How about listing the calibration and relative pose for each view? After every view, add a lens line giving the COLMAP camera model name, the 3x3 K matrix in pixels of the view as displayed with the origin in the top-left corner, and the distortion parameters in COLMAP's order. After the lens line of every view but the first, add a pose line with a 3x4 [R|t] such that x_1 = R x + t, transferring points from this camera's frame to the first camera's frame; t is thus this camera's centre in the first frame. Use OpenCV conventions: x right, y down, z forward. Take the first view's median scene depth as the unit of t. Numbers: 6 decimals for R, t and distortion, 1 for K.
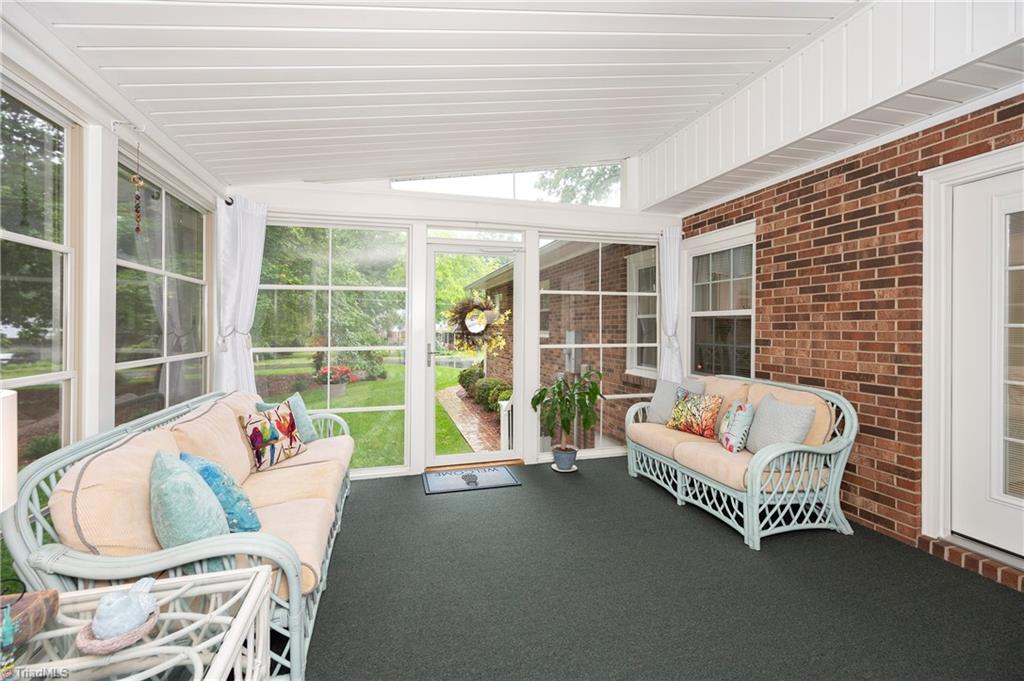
lens RADIAL K [[418.5, 0, 510.7], [0, 418.5, 328.1], [0, 0, 1]] dist [-0.001648, -0.000214]
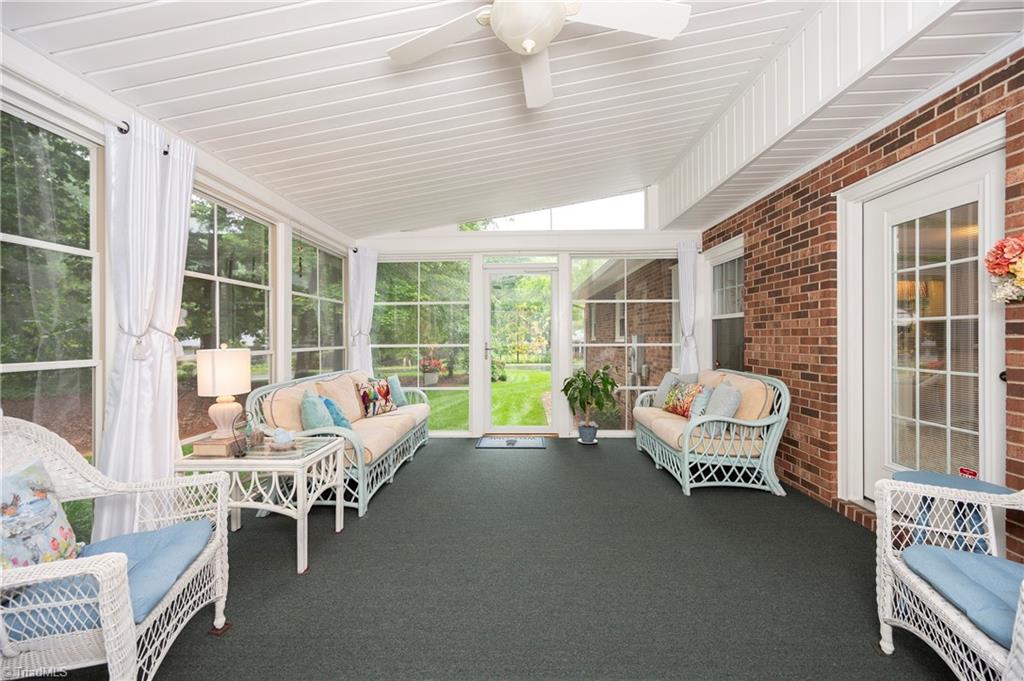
lens RADIAL K [[401.7, 0, 513.6], [0, 401.7, 339.1], [0, 0, 1]] dist [0.000101, 0.000052]
pose [[0.957414, -0.002710, -0.288707, 0.387391], [0.004068, 0.999983, 0.004104, 0.030714], [0.288691, -0.005104, 0.957409, -0.321864]]
